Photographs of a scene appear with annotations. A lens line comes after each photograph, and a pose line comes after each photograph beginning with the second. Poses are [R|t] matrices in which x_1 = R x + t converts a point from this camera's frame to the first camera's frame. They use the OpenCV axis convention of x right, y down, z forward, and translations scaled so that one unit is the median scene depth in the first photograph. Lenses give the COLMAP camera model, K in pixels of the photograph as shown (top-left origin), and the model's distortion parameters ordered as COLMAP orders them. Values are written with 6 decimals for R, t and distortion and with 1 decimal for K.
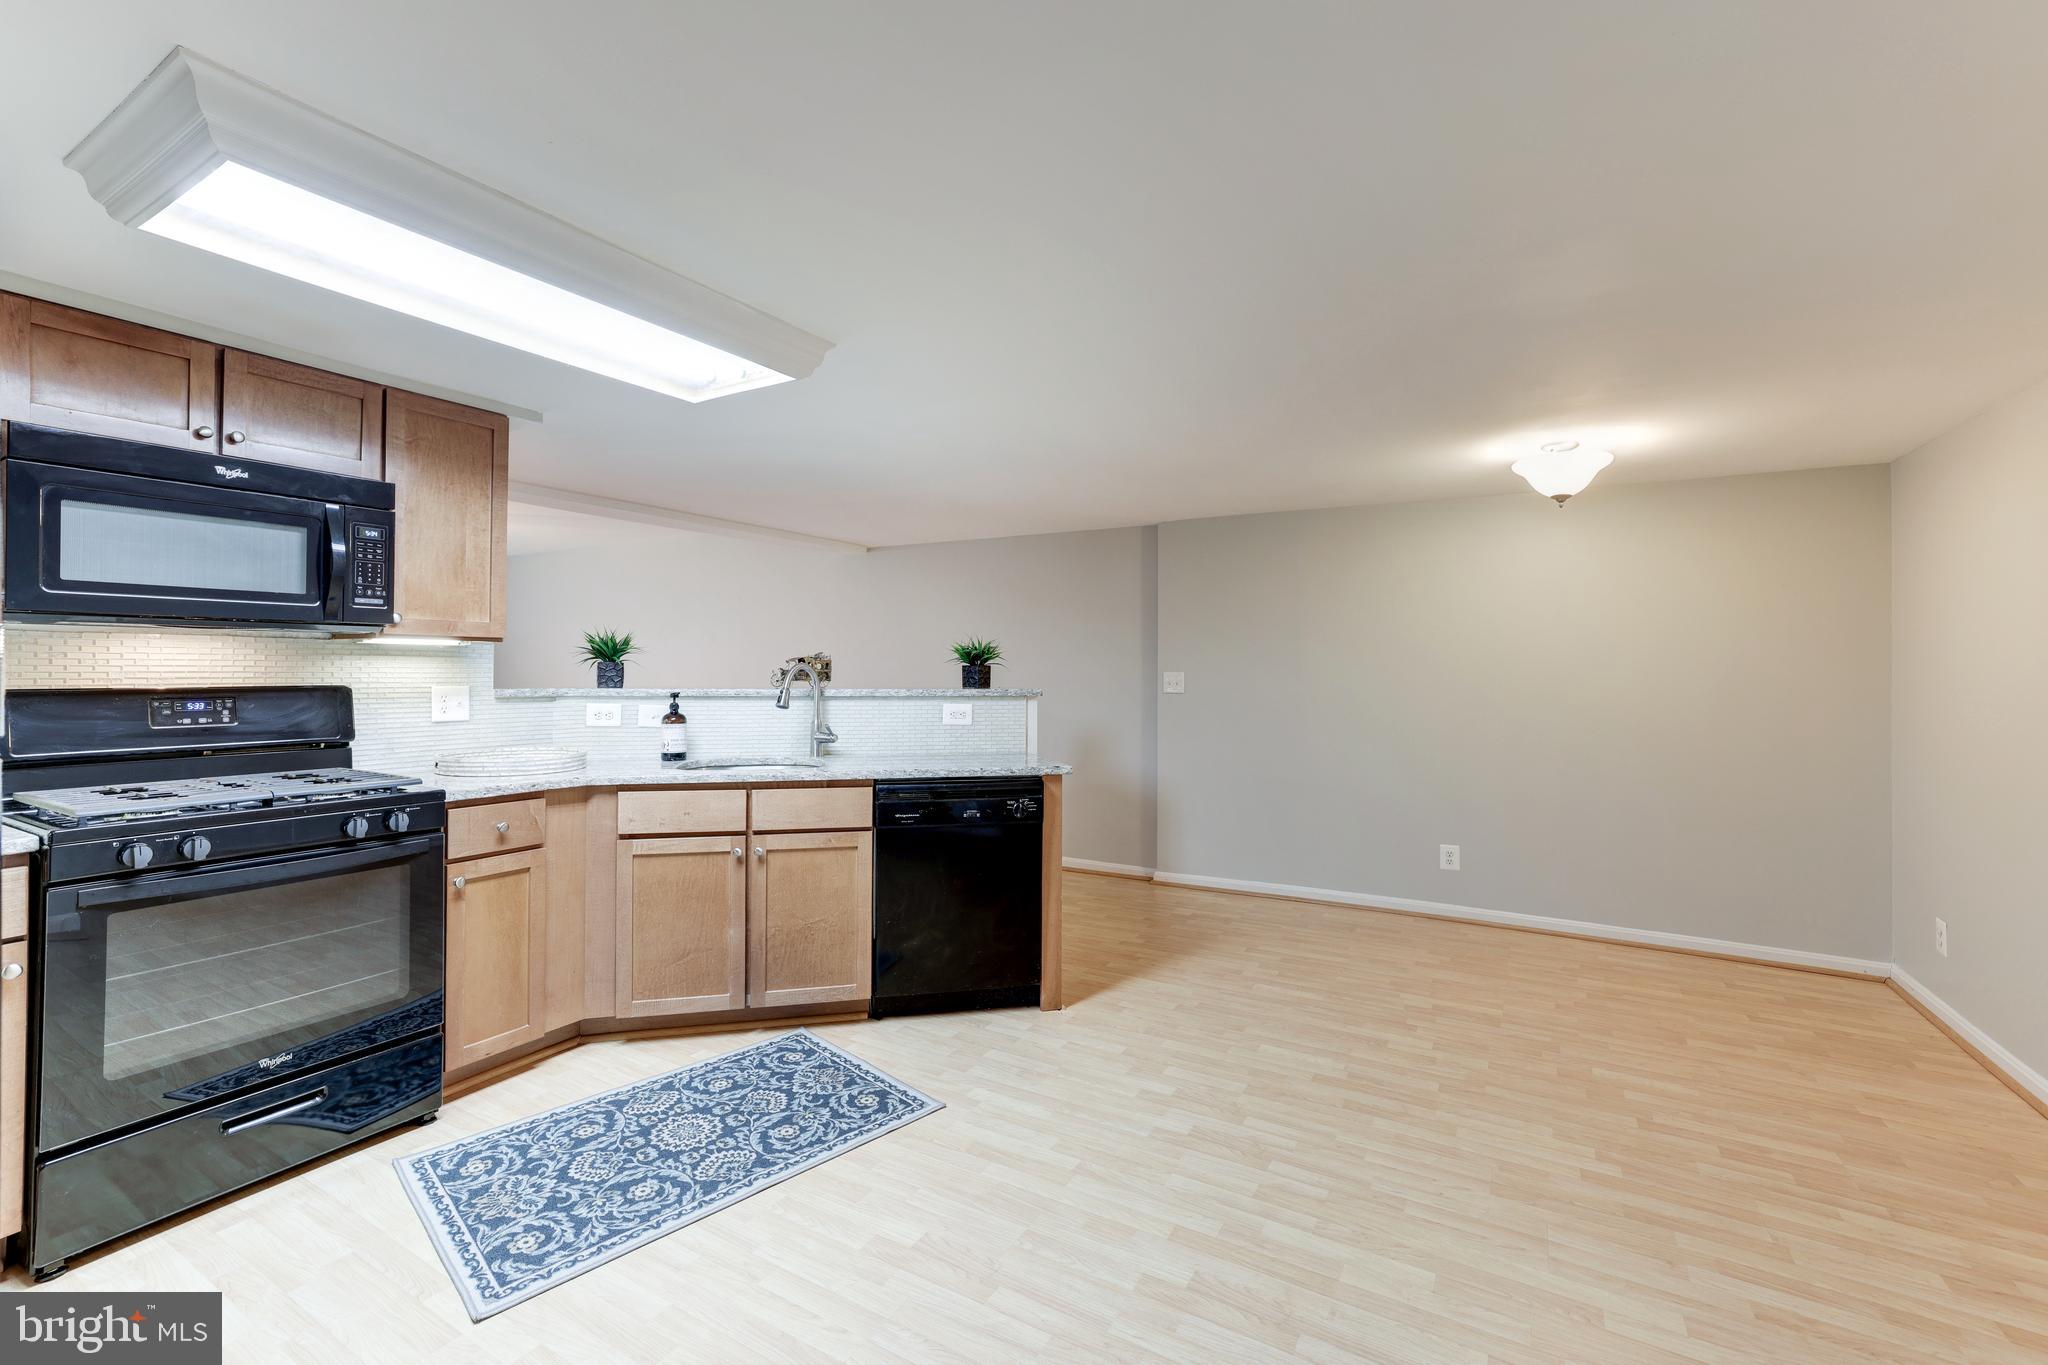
lens RADIAL K [[882.7, 0, 1006.0], [0, 882.7, 662.4], [0, 0, 1]] dist [-0.034744, 0.020617]
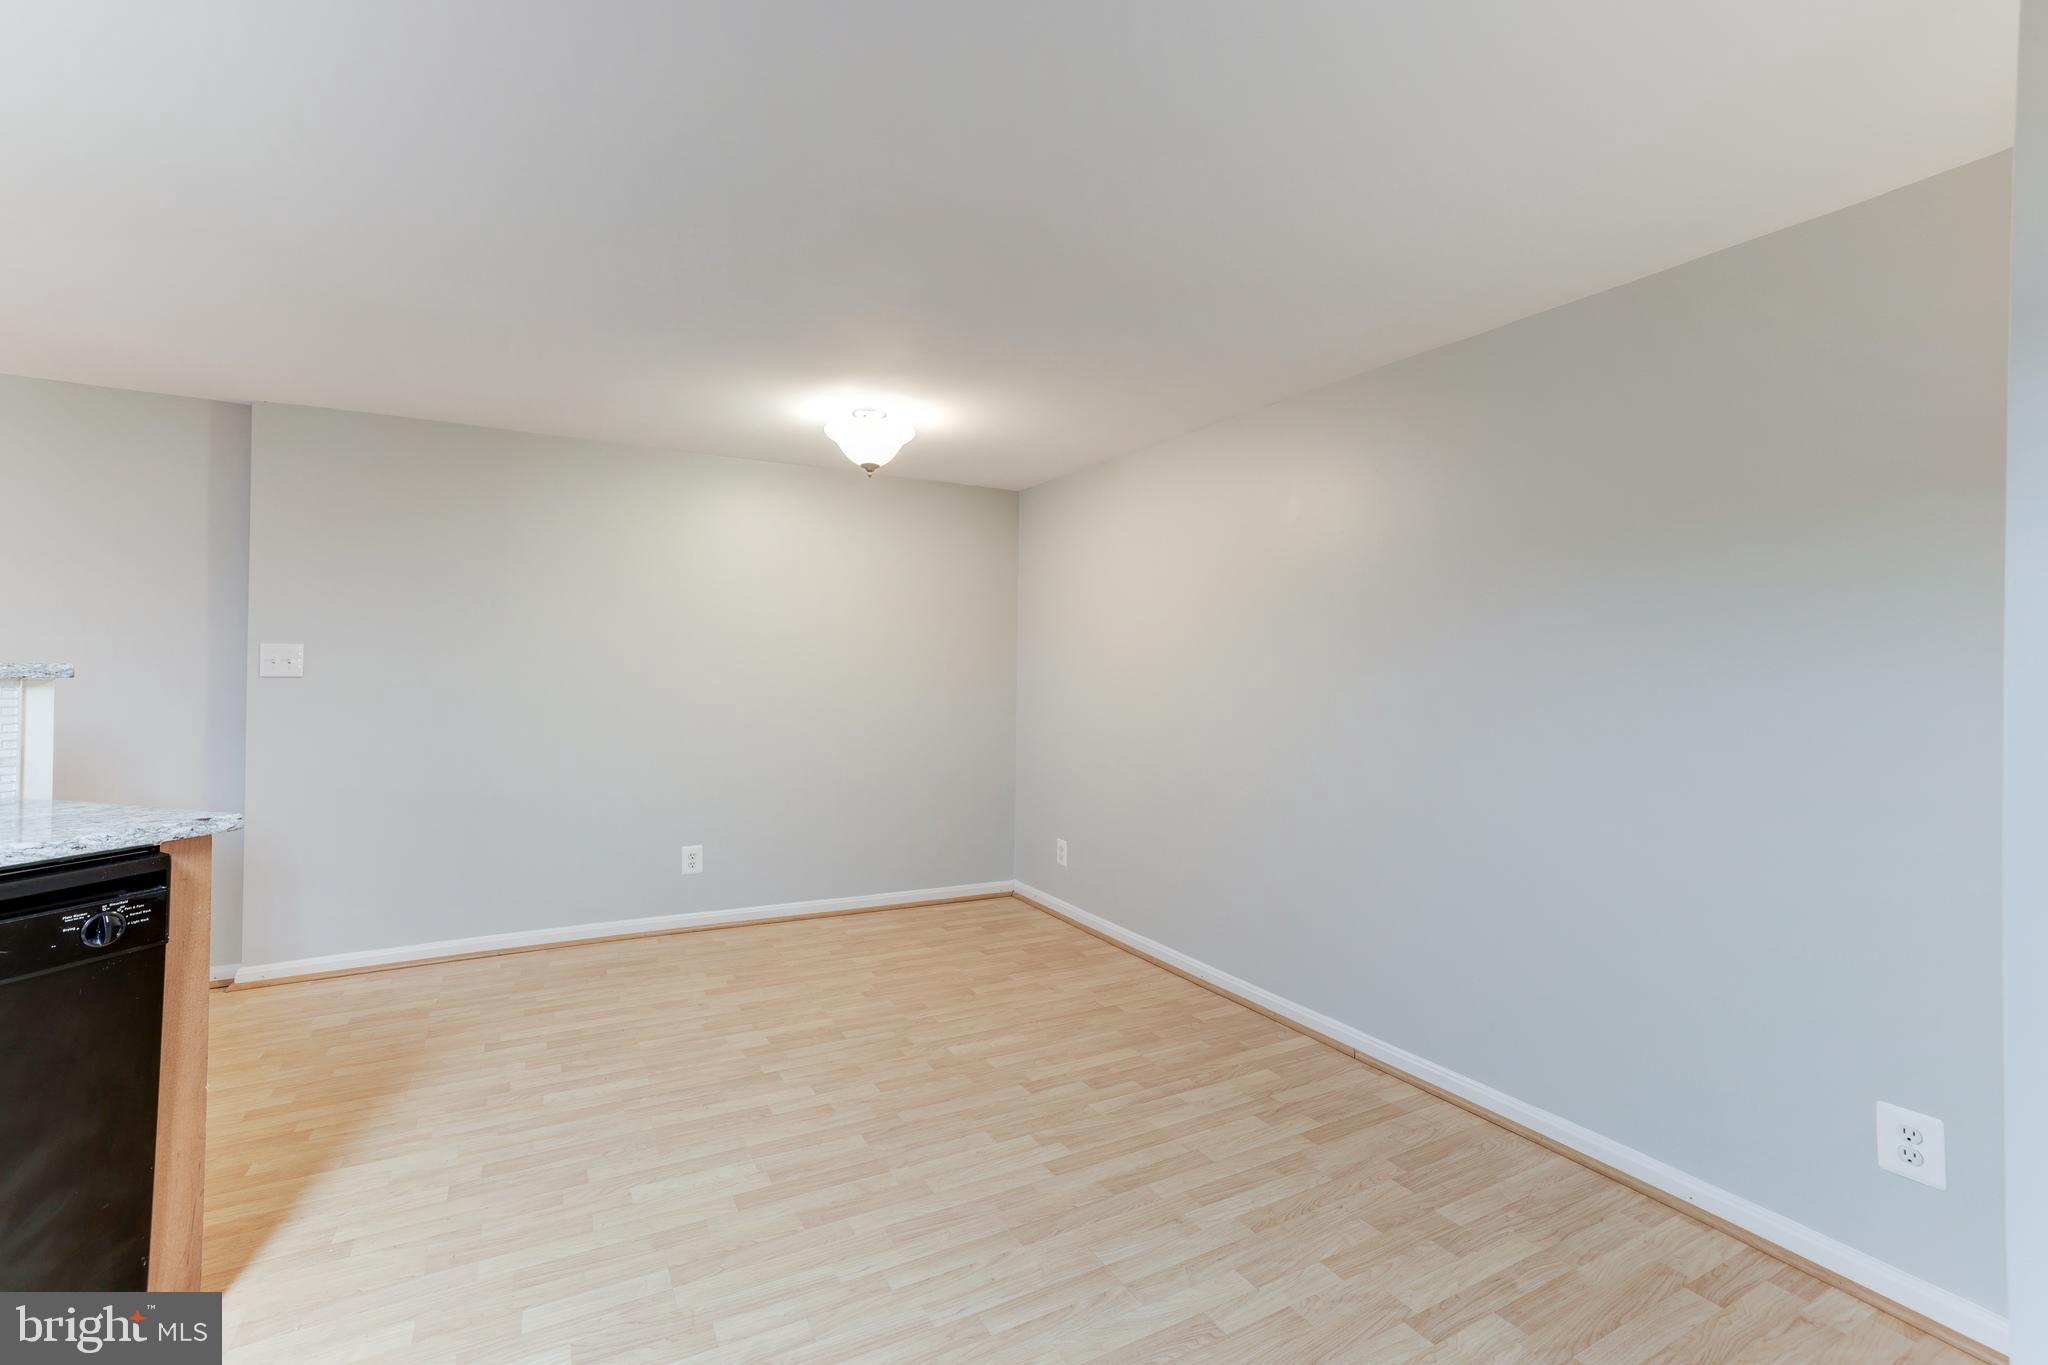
lens RADIAL K [[885.0, 0, 1007.1], [0, 885.0, 662.7], [0, 0, 1]] dist [-0.026500, 0.015678]
pose [[0.514965, 0.007030, 0.857182, -0.159296], [-0.016884, 0.999856, 0.001943, 0.030077], [-0.857045, -0.015473, 0.515009, 0.474618]]
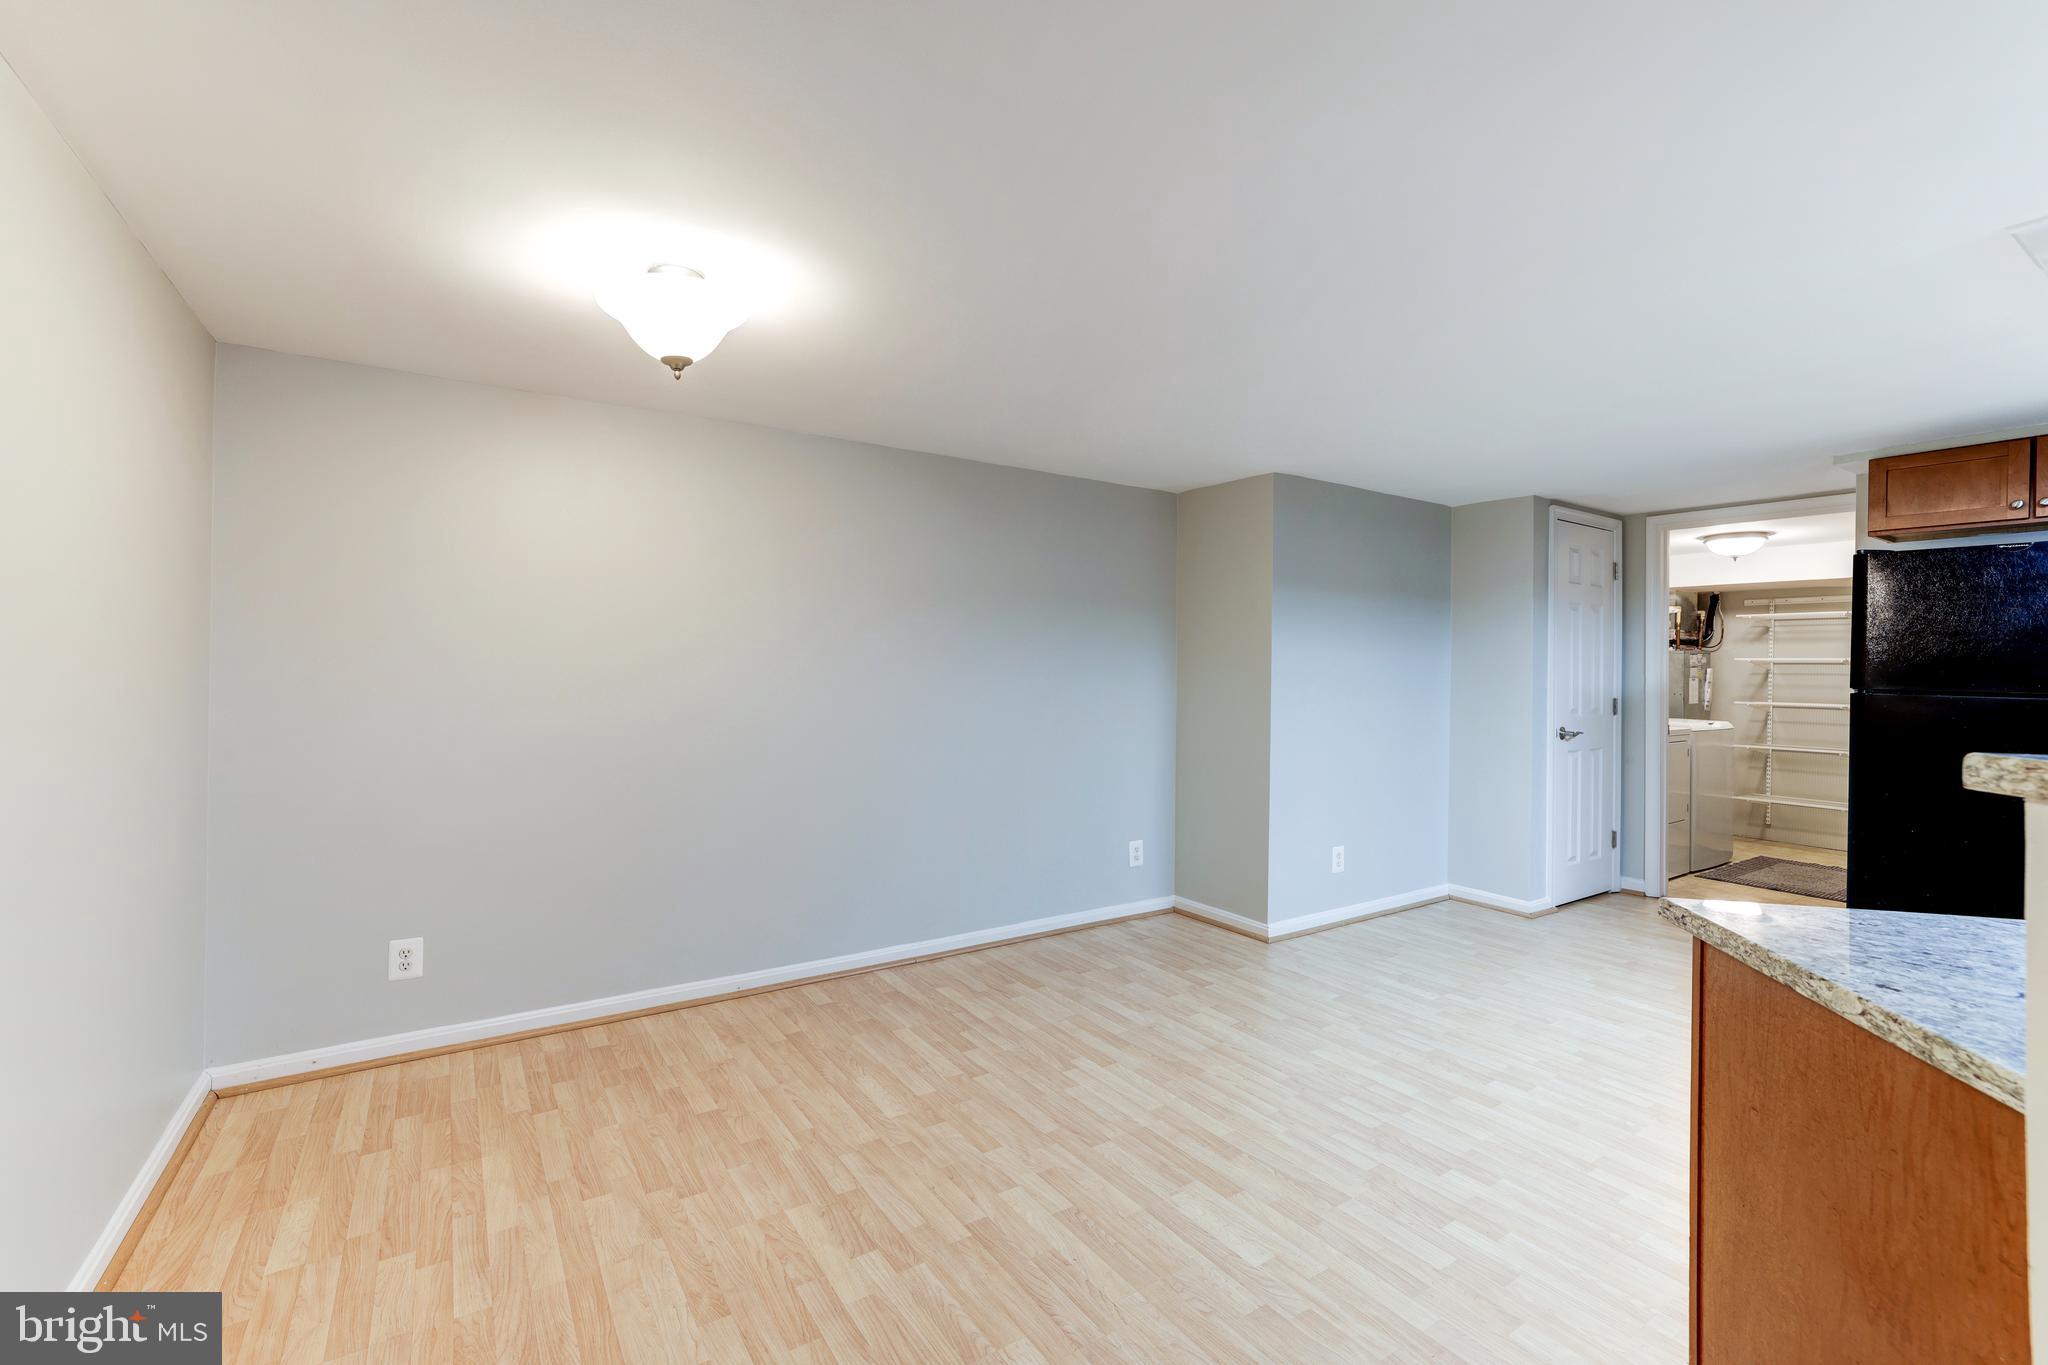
lens RADIAL K [[882.7, 0, 1006.0], [0, 882.7, 662.4], [0, 0, 1]] dist [-0.034744, 0.020617]
pose [[-0.896672, -0.014434, 0.442461, 0.212642], [-0.020856, 0.999736, -0.009654, 0.025199], [-0.442205, -0.017884, -0.896736, 1.878419]]
